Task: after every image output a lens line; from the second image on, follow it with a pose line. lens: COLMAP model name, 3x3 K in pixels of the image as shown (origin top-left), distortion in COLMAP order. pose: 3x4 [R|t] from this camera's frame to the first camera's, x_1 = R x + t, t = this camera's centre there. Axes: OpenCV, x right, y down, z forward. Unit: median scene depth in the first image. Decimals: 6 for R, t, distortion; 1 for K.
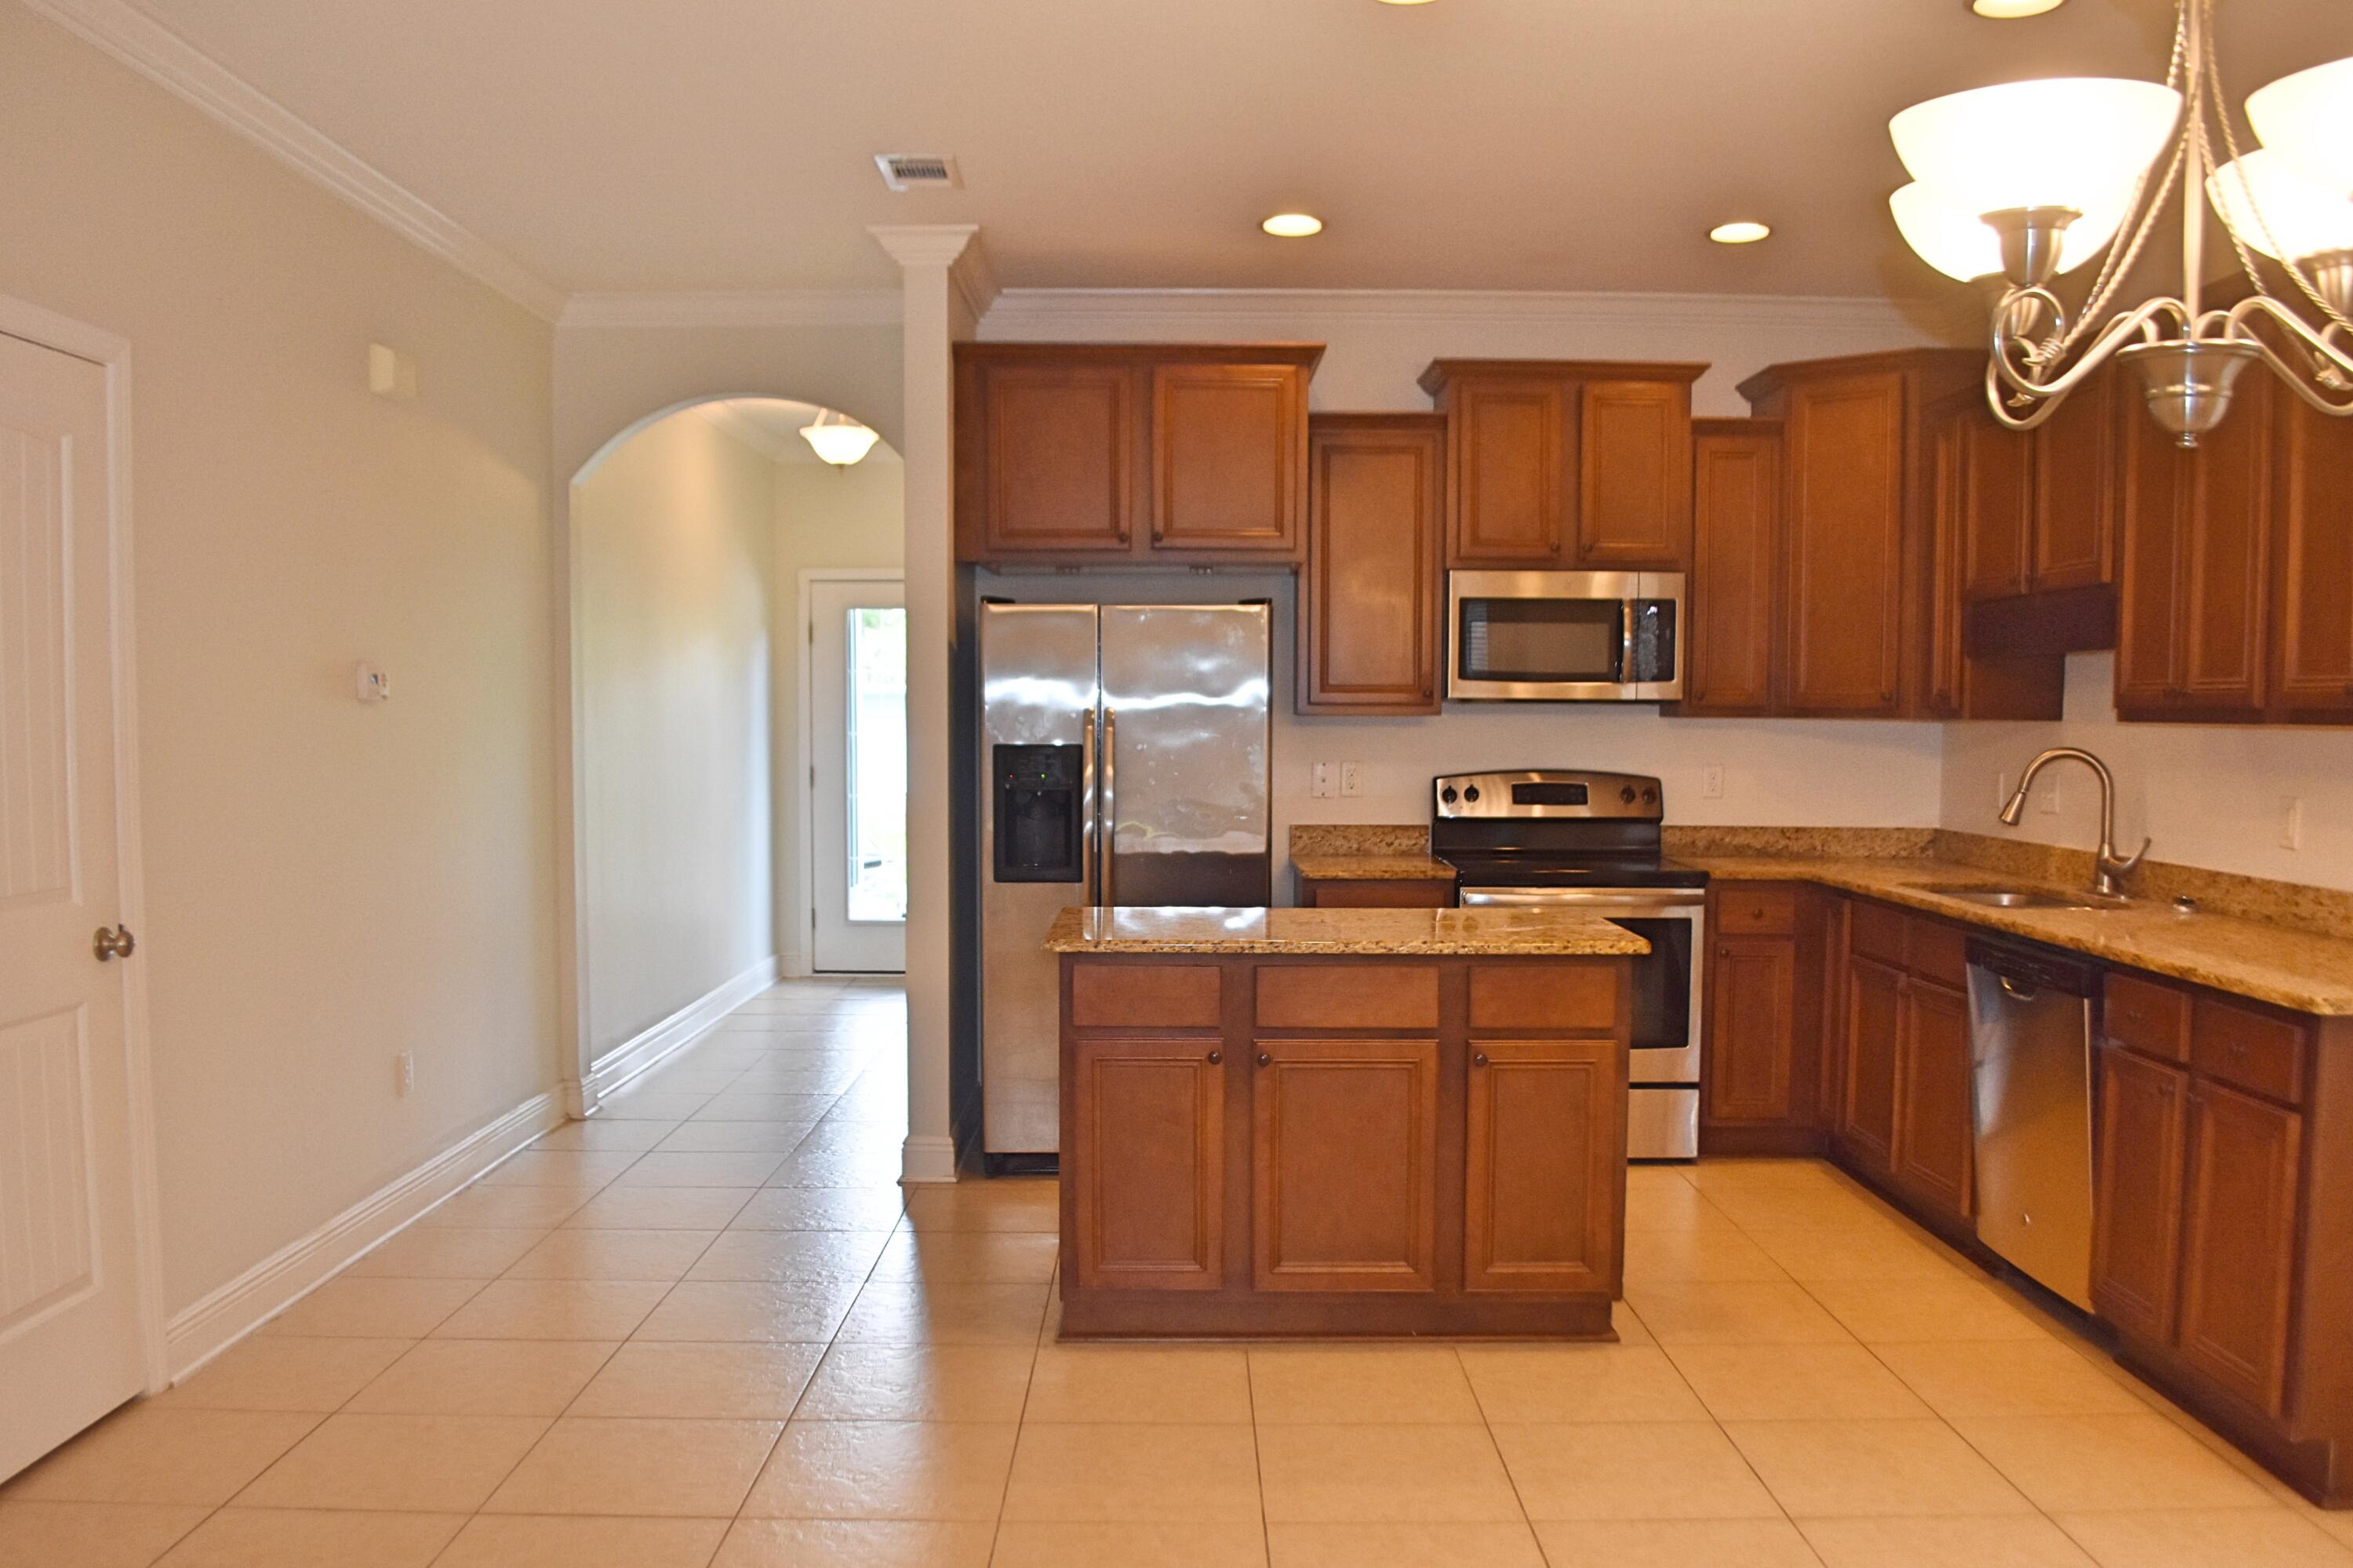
lens RADIAL K [[1871.2, 0, 1177.5], [0, 1871.2, 845.0], [0, 0, 1]] dist [-0.073552, 0.008359]
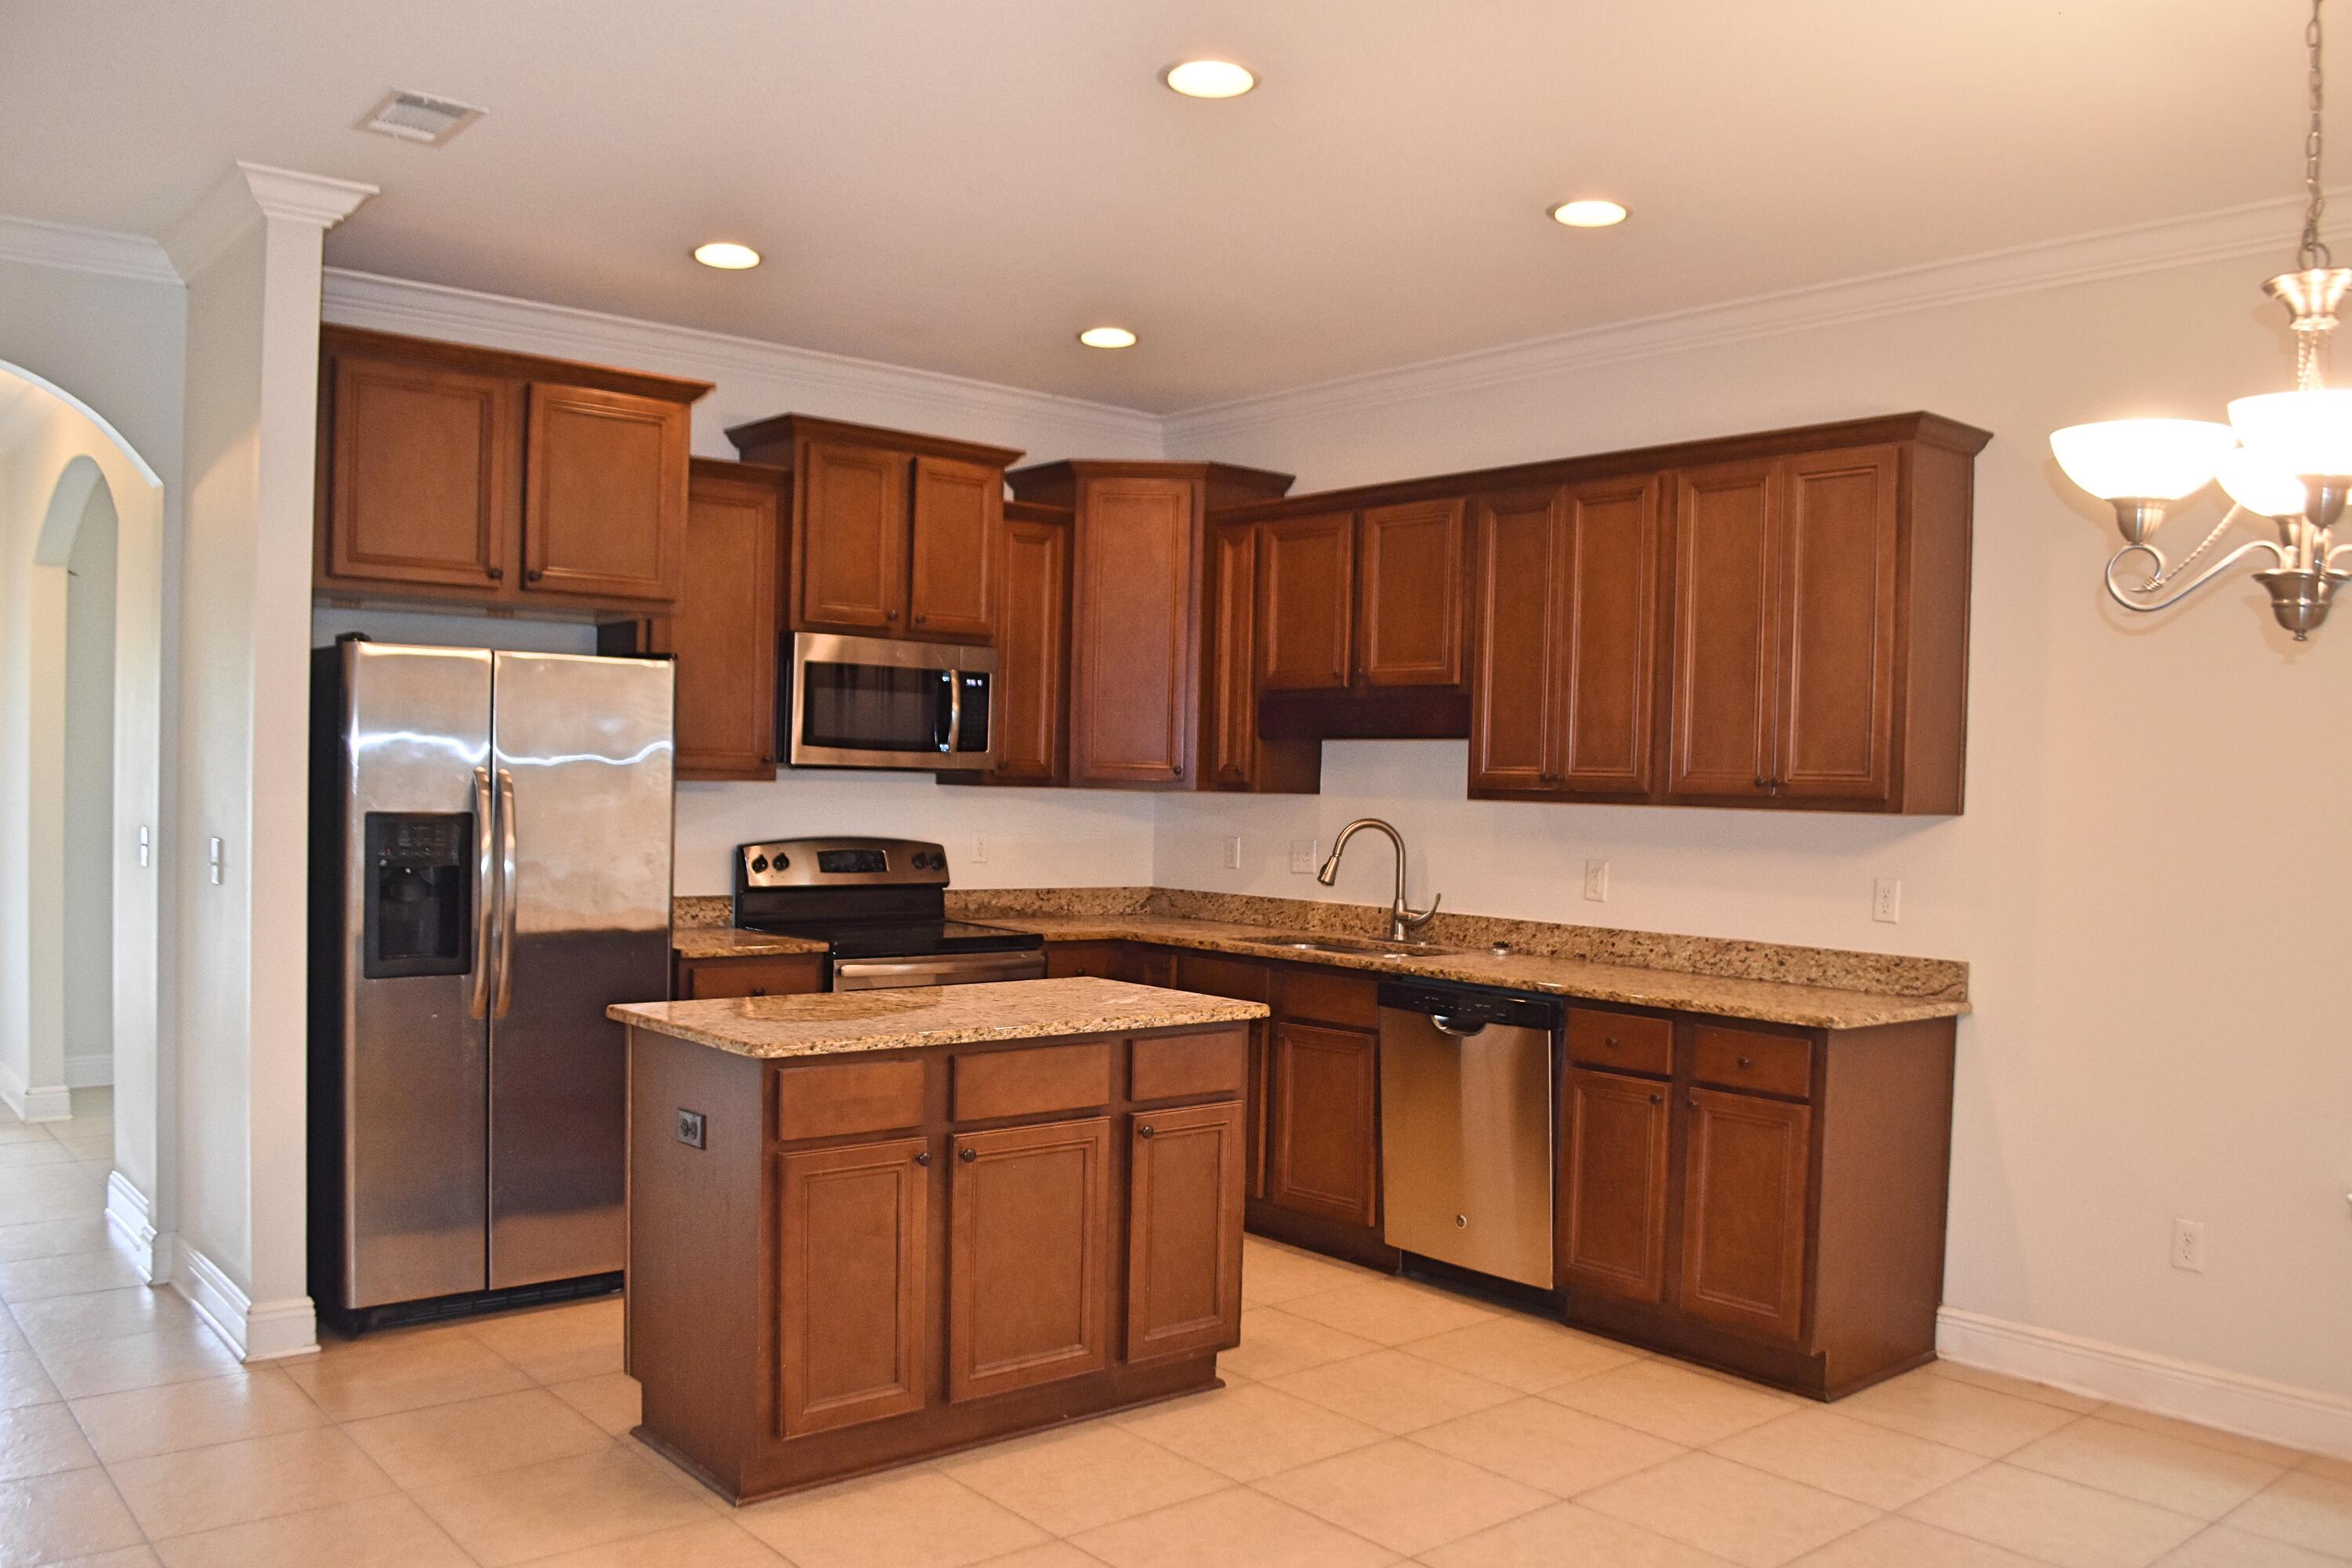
lens RADIAL K [[1870.3, 0, 1160.6], [0, 1870.3, 833.1], [0, 0, 1]] dist [-0.073552, 0.008359]
pose [[0.769705, -0.003623, 0.638389, -0.349943], [0.023948, 0.999444, -0.023202, -0.017390], [-0.637950, 0.033146, 0.769364, 0.150033]]
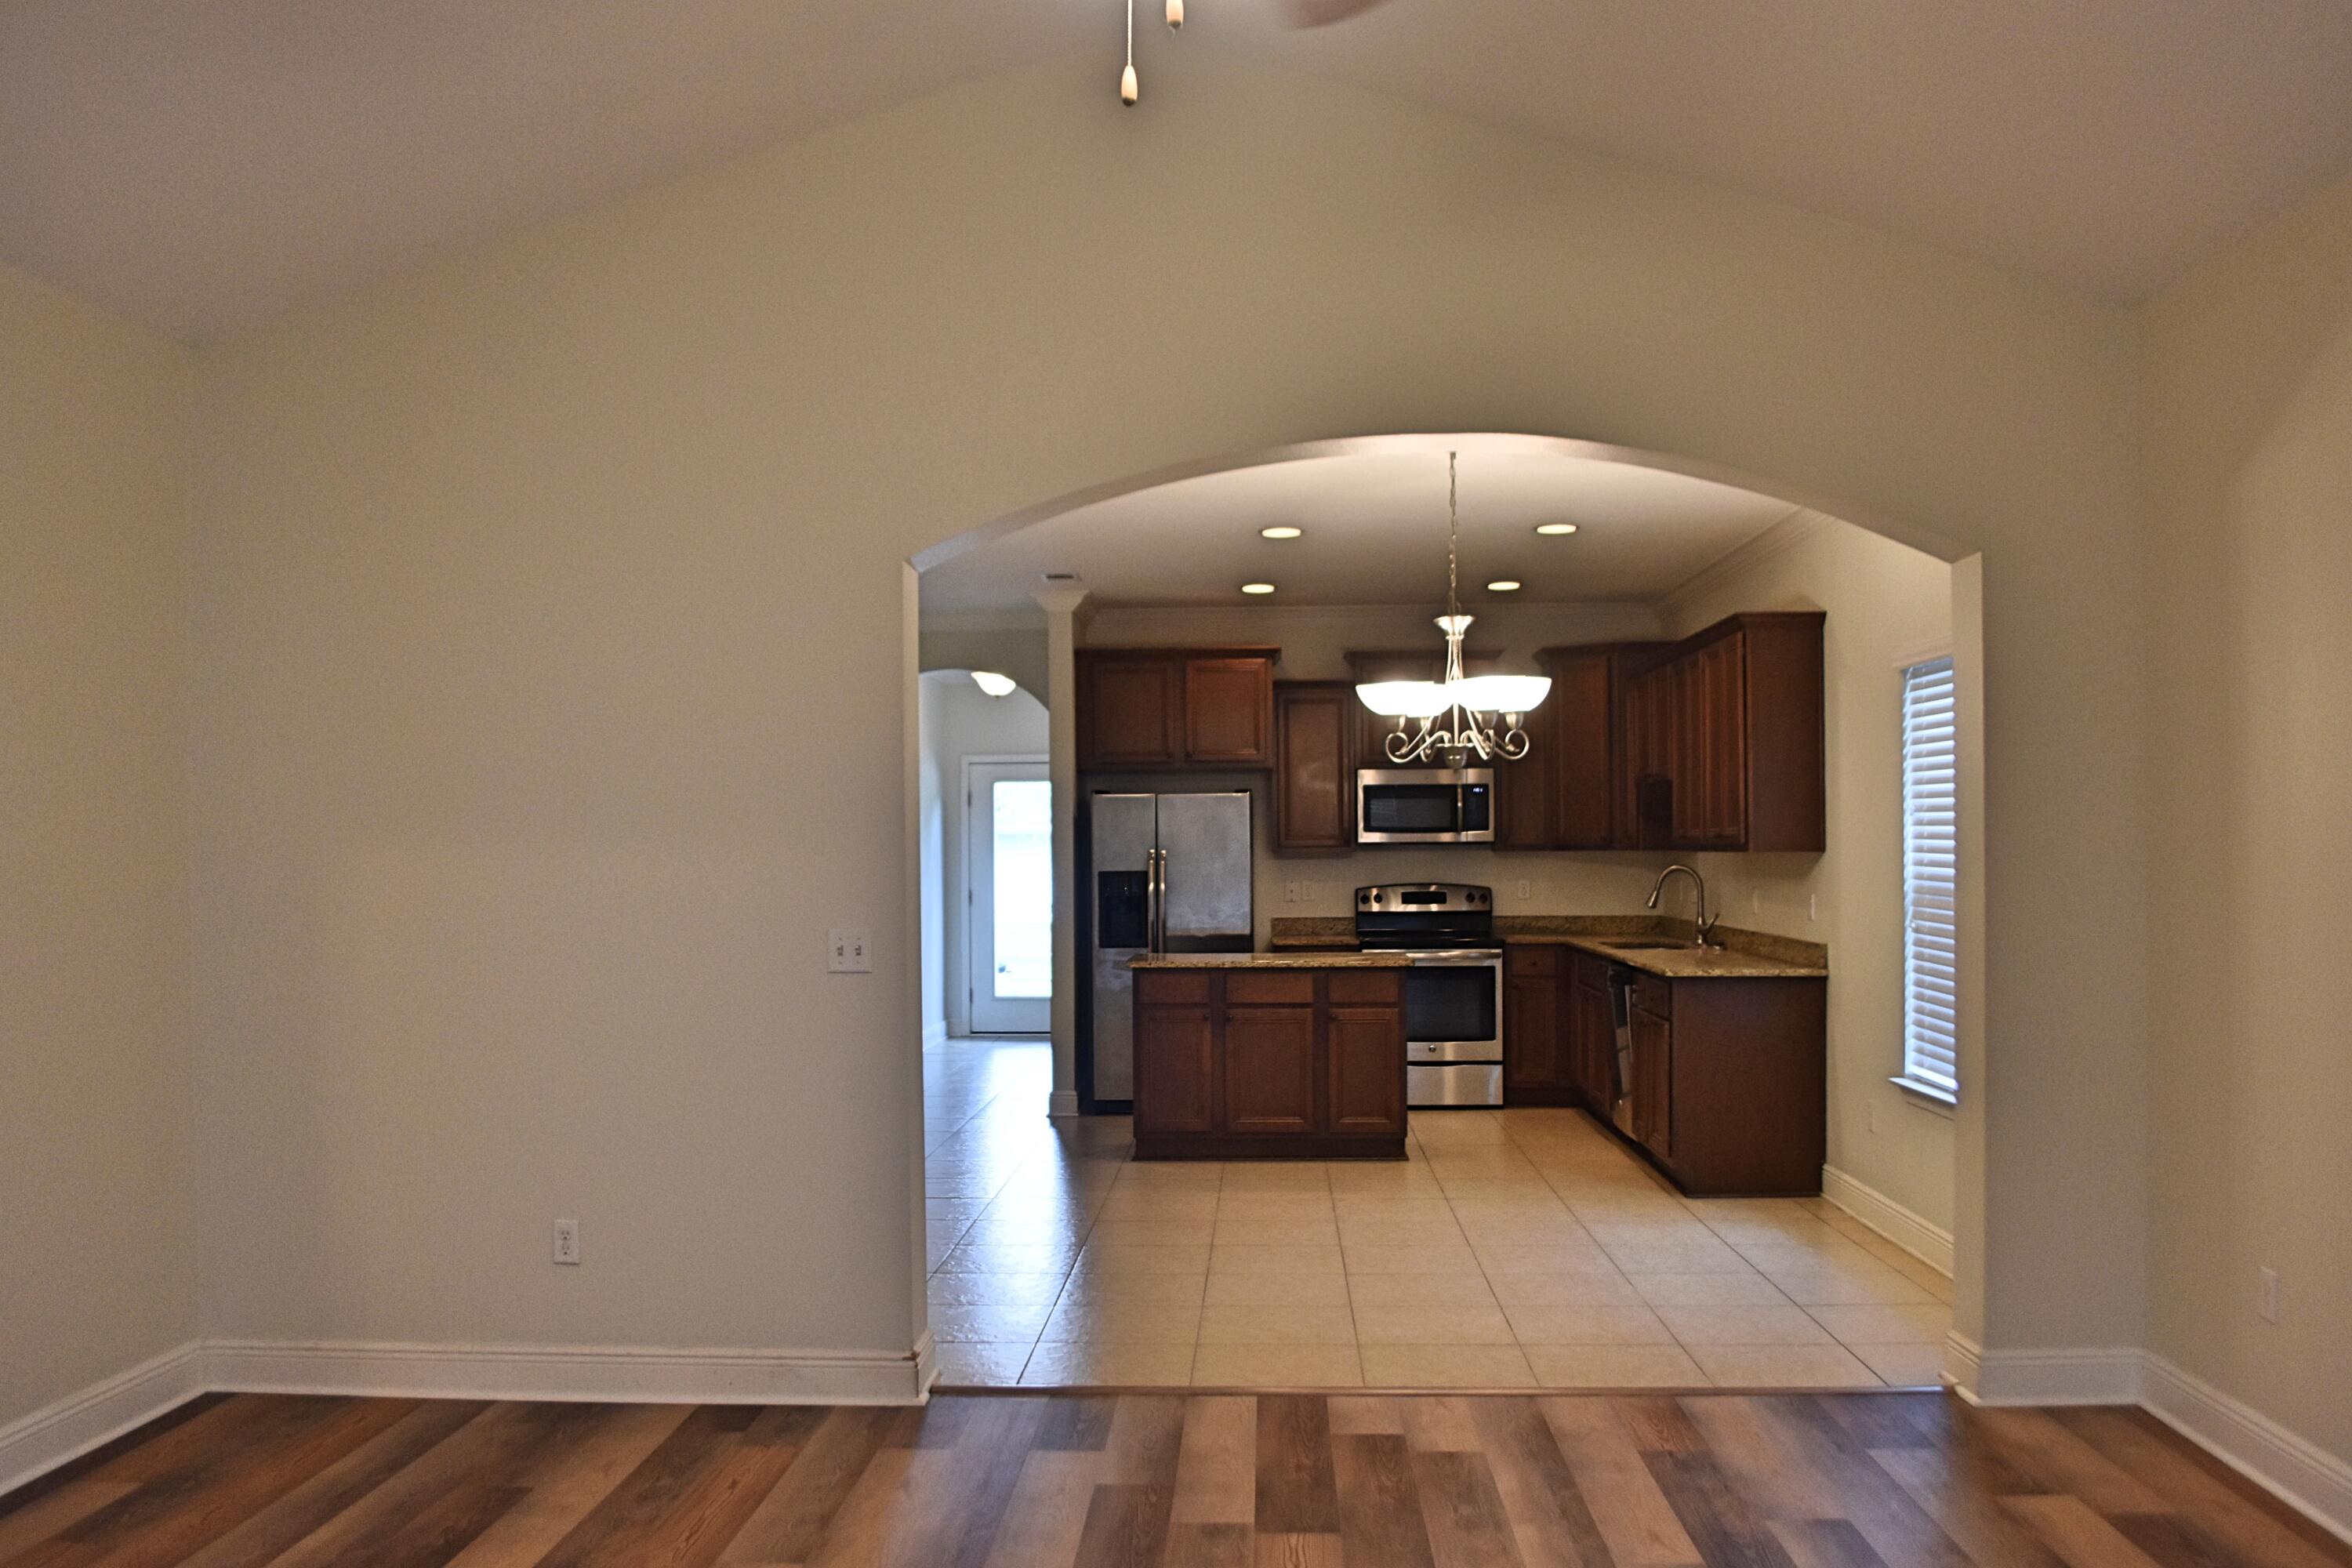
lens RADIAL K [[1870.3, 0, 1154.0], [0, 1870.3, 808.9], [0, 0, 1]] dist [-0.073552, 0.008359]
pose [[0.998030, -0.012709, -0.061443, 0.068056], [0.007048, 0.995781, -0.091491, 0.052443], [0.062347, 0.090878, 0.993908, -0.811839]]
